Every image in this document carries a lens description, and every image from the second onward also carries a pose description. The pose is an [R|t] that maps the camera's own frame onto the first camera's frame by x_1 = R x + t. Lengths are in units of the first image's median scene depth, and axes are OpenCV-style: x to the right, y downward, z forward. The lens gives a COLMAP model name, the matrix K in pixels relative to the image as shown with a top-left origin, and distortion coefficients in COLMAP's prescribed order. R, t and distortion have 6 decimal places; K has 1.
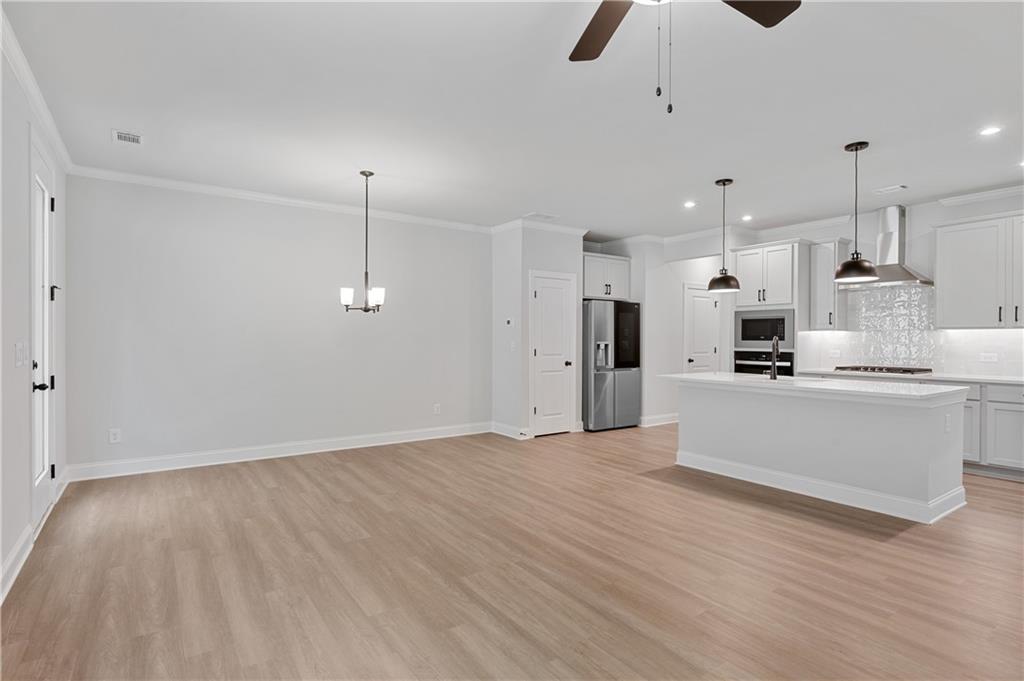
lens RADIAL K [[525.4, 0, 512.0], [0, 525.4, 340.5], [0, 0, 1]] dist [0.008709, -0.000028]
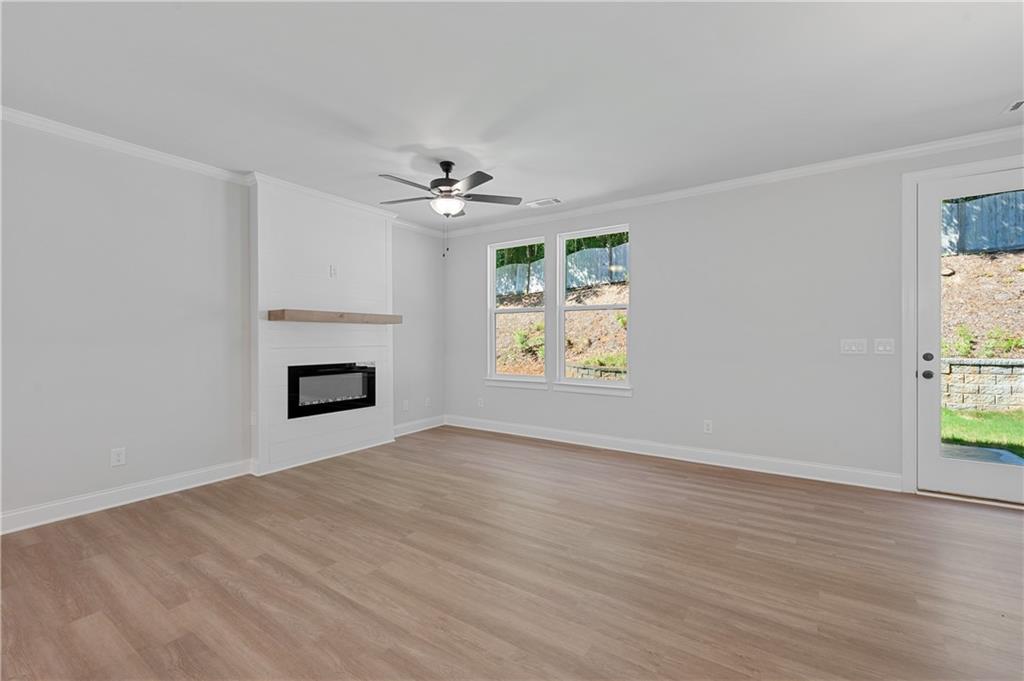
lens RADIAL K [[434.1, 0, 512.0], [0, 434.1, 340.5], [0, 0, 1]] dist [-0.002239, -0.000031]
pose [[-0.933836, 0.002879, -0.357691, 0.371504], [-0.001103, 0.999940, 0.010927, -0.002609], [0.357701, 0.010599, -0.933776, 1.551144]]
